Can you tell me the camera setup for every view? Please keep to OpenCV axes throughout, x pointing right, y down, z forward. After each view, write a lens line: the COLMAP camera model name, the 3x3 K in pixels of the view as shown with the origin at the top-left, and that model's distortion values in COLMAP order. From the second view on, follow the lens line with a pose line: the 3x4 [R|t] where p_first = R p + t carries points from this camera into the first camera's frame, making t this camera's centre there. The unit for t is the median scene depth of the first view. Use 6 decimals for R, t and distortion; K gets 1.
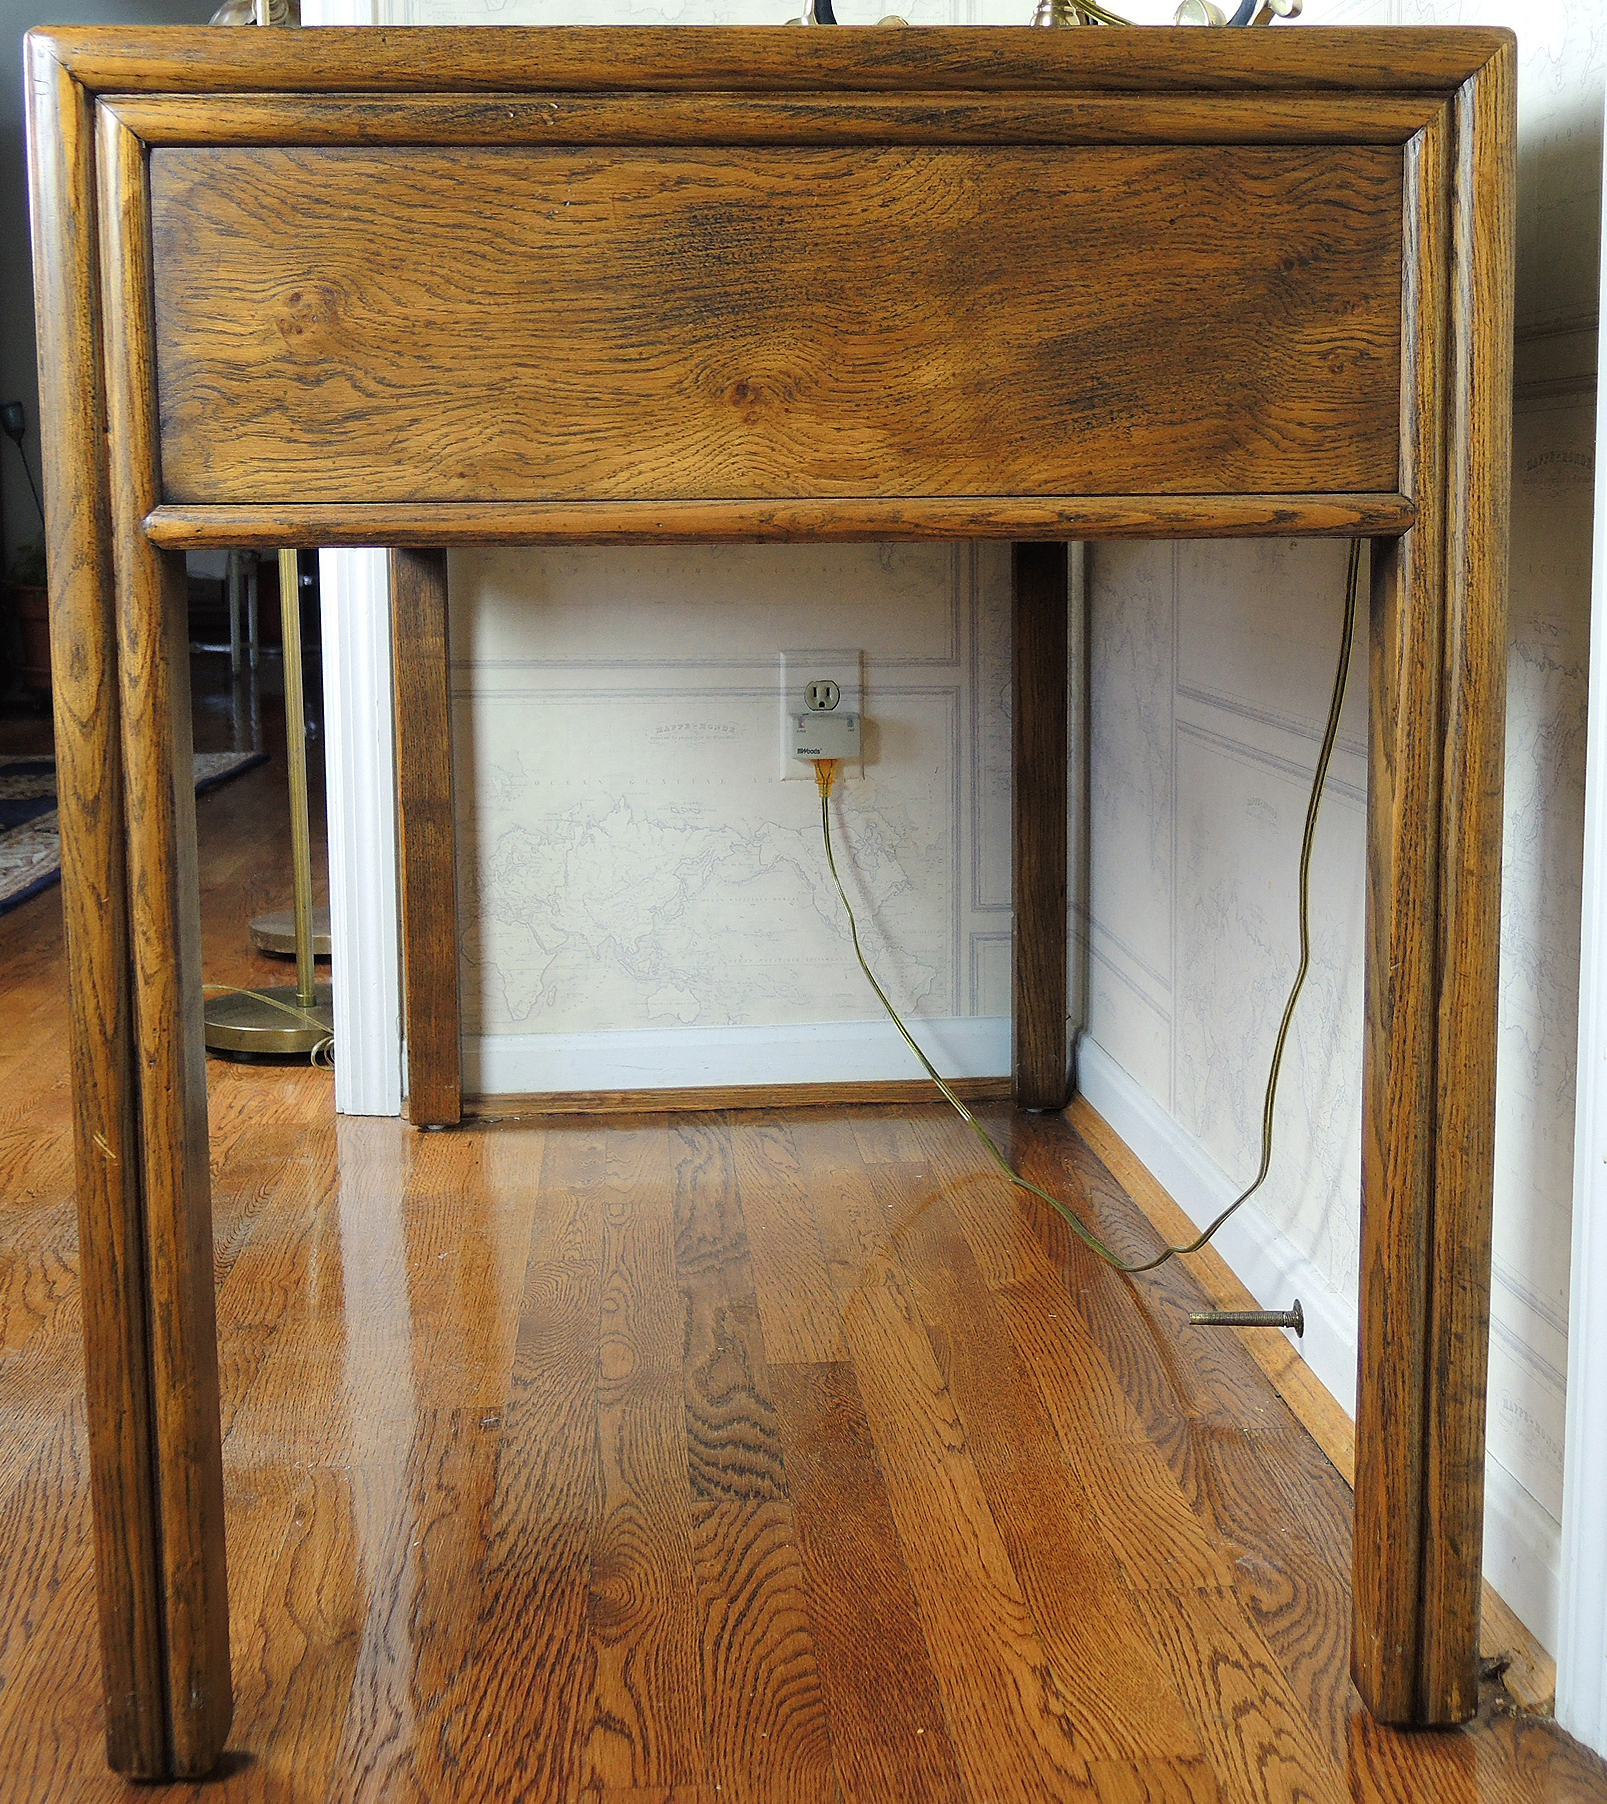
lens RADIAL K [[2429.9, 0, 798.0], [0, 2429.9, 908.2], [0, 0, 1]] dist [-0.044778, 0.000000]
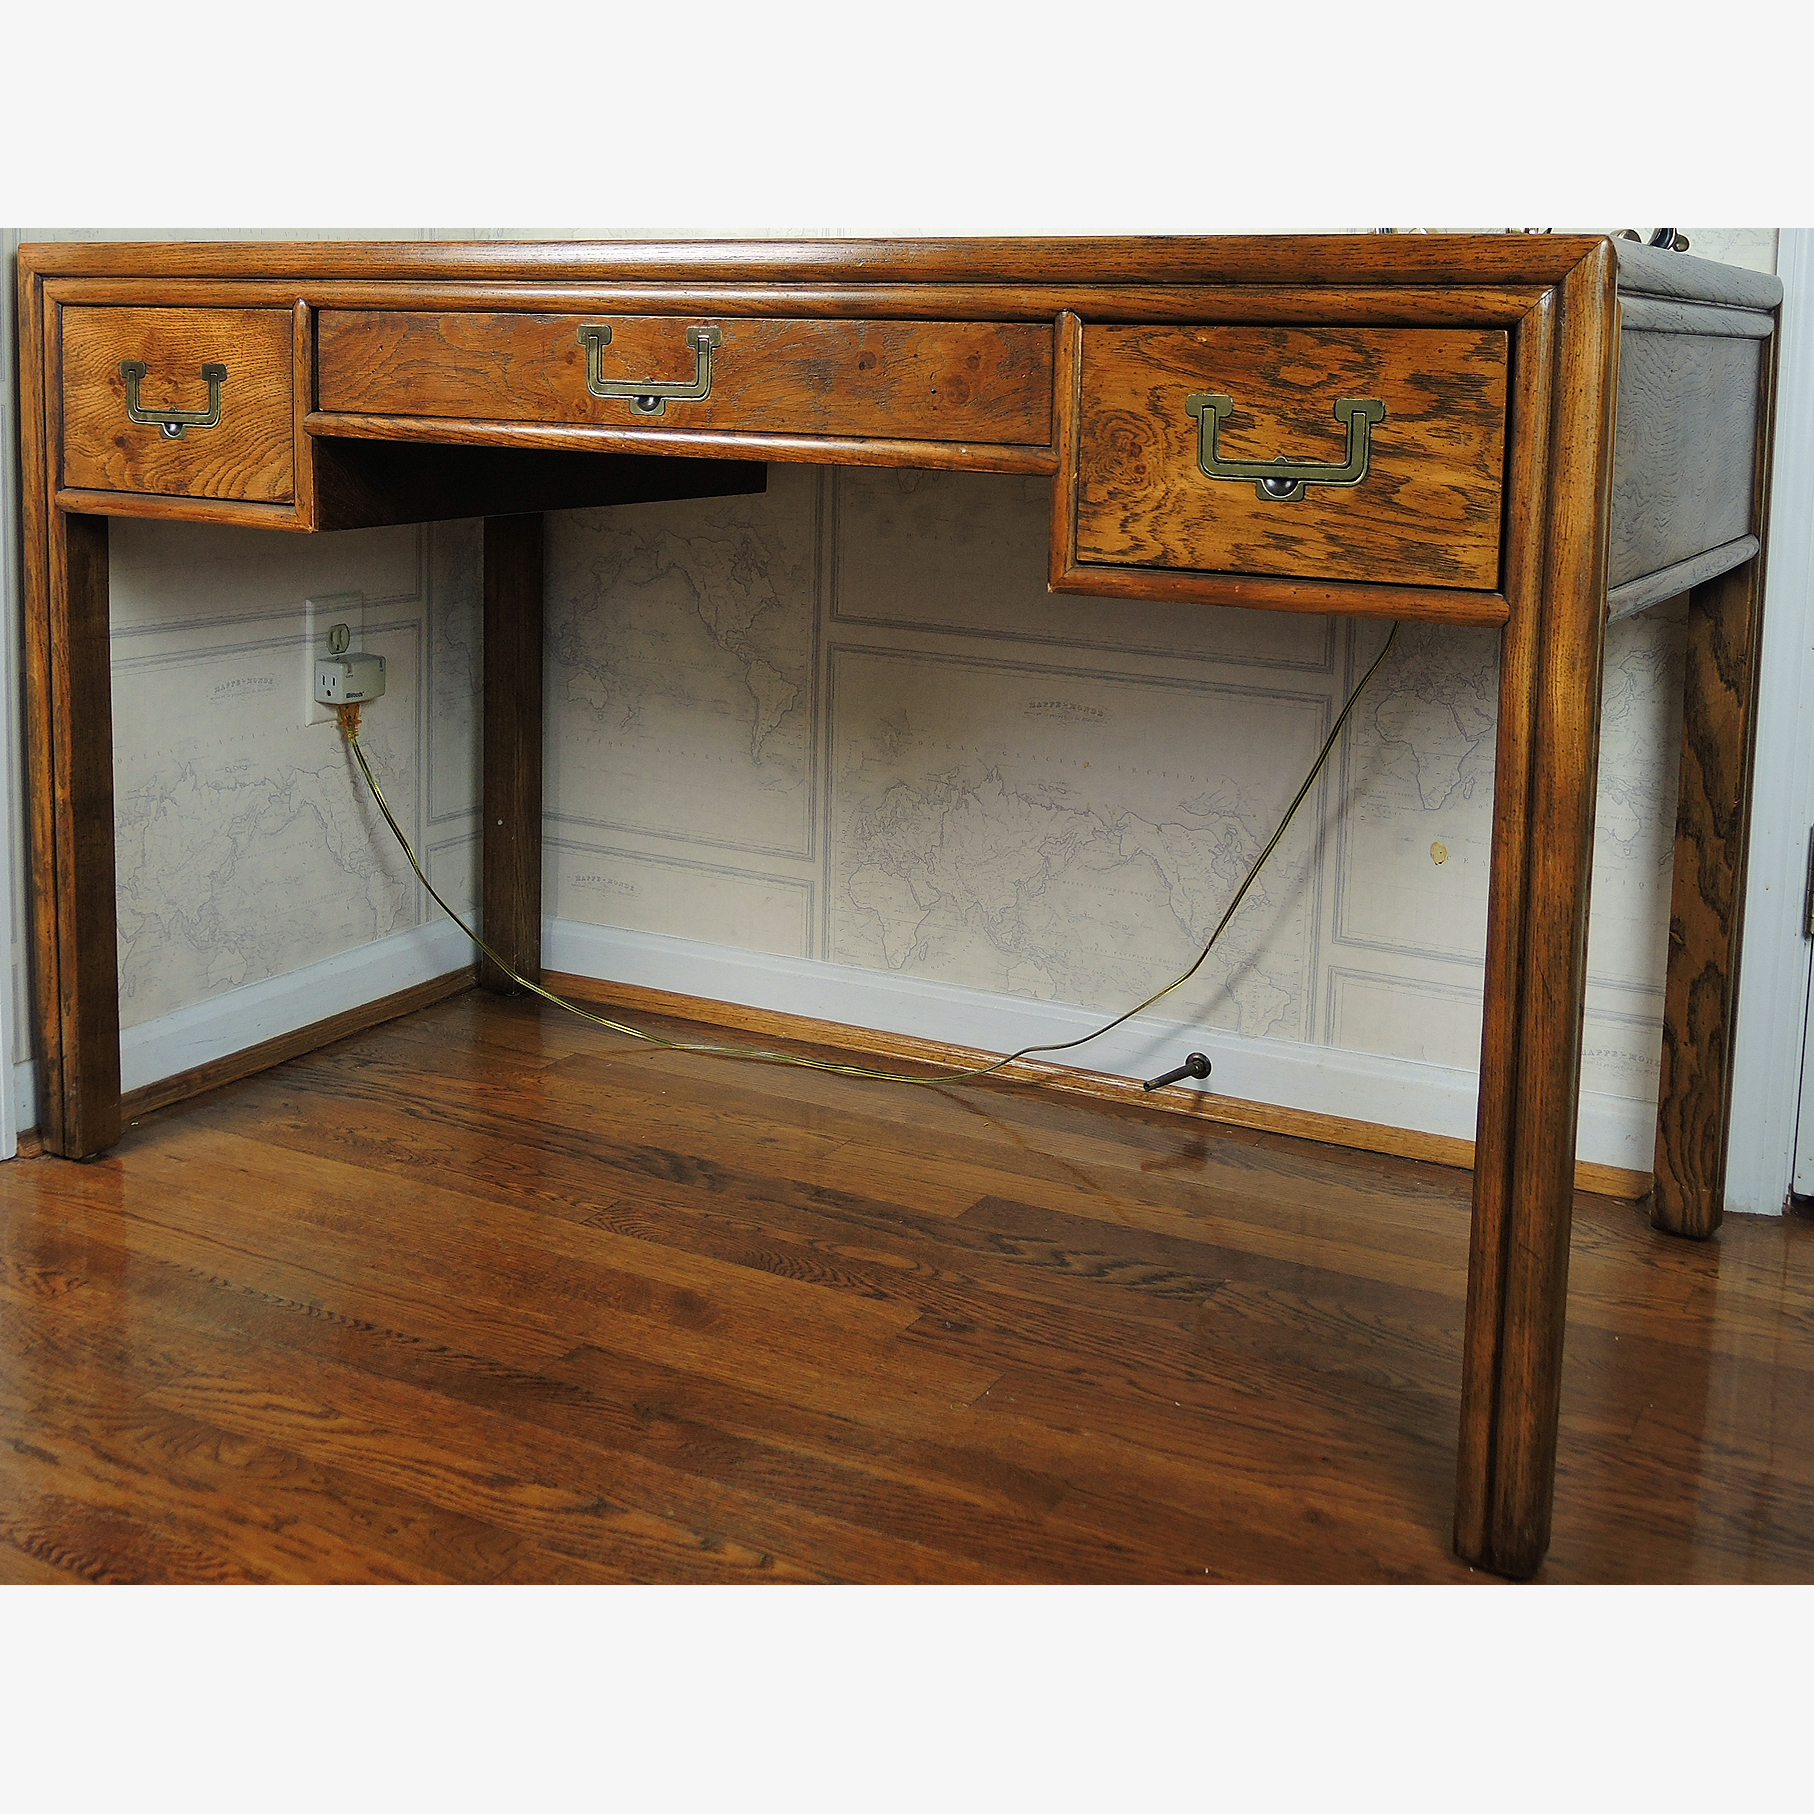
lens RADIAL K [[2260.2, 0, 879.5], [0, 2260.2, 603.5], [0, 0, 1]] dist [-0.057696, 0.000000]
pose [[0.543041, -0.074368, 0.836407, -0.837901], [0.106888, 0.994090, 0.018991, -0.121962], [-0.832876, 0.079089, 0.547780, 0.364477]]
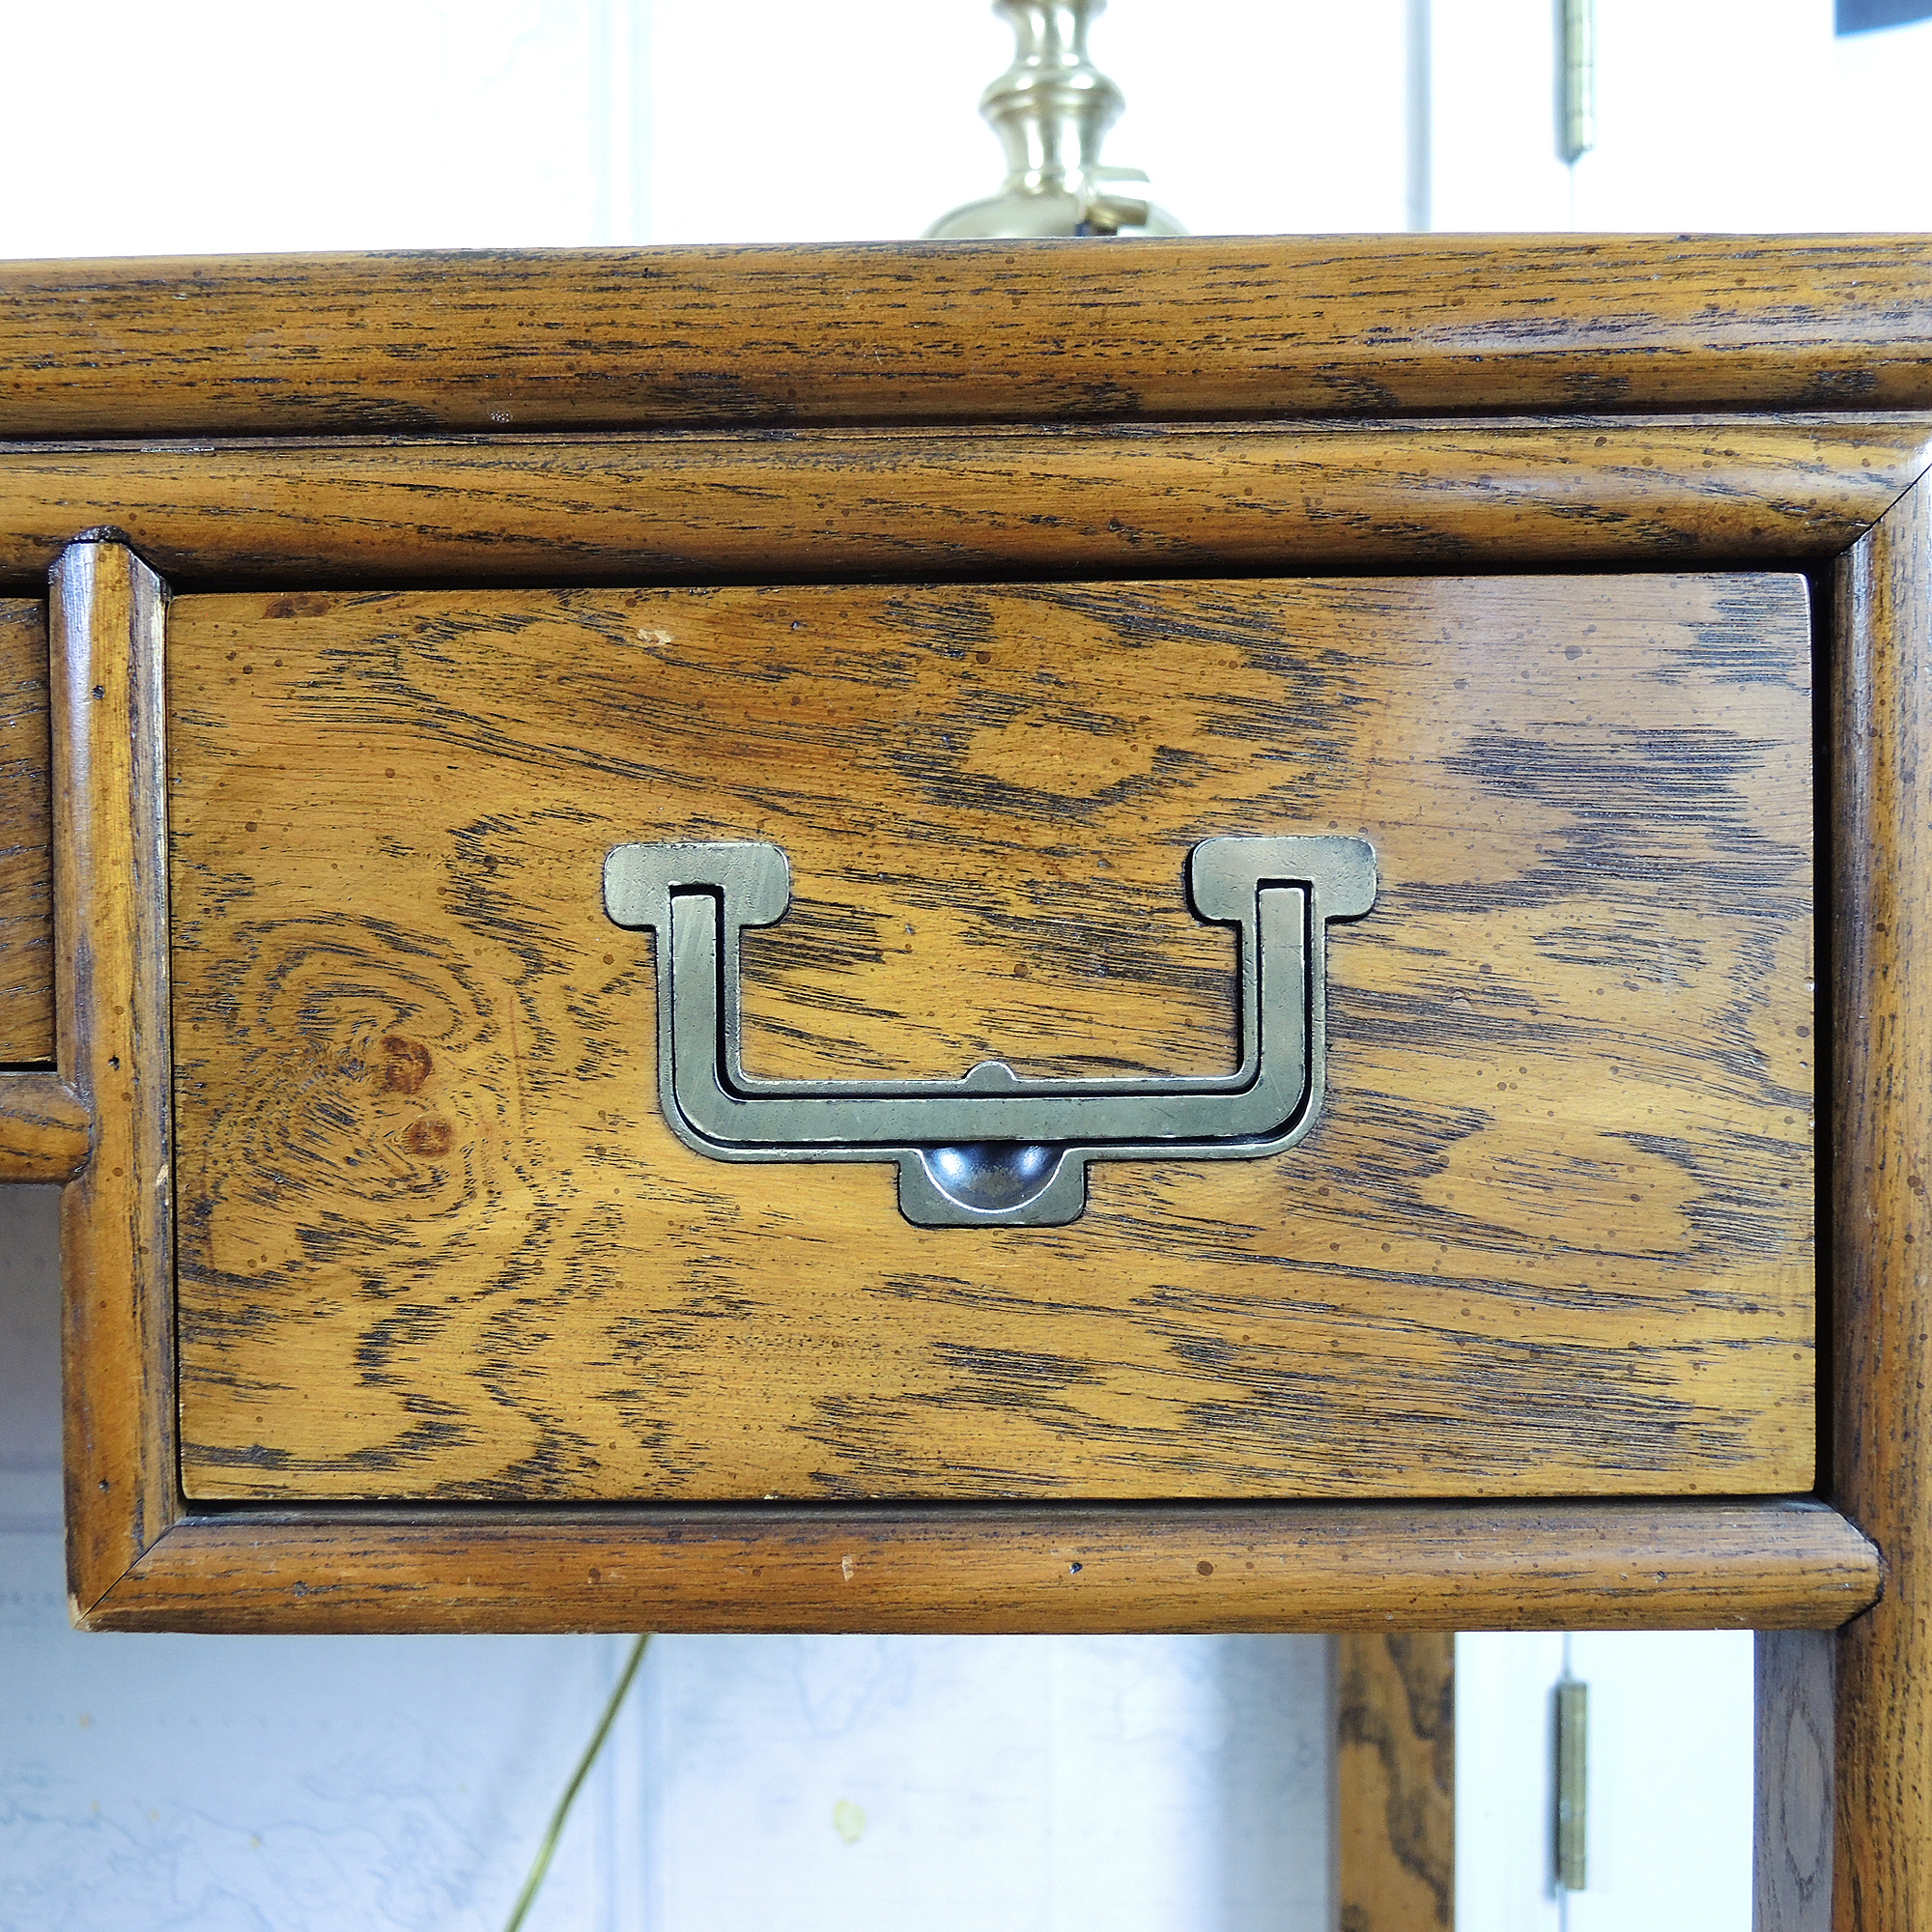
lens RADIAL K [[2302.7, 0, 960.7], [0, 2302.7, 971.5], [0, 0, 1]] dist [-0.028599, 0.000000]
pose [[0.070457, -0.009485, 0.997470, -0.368660], [0.164362, 0.986398, -0.002230, -0.148352], [-0.983881, 0.164103, 0.071057, 0.630574]]
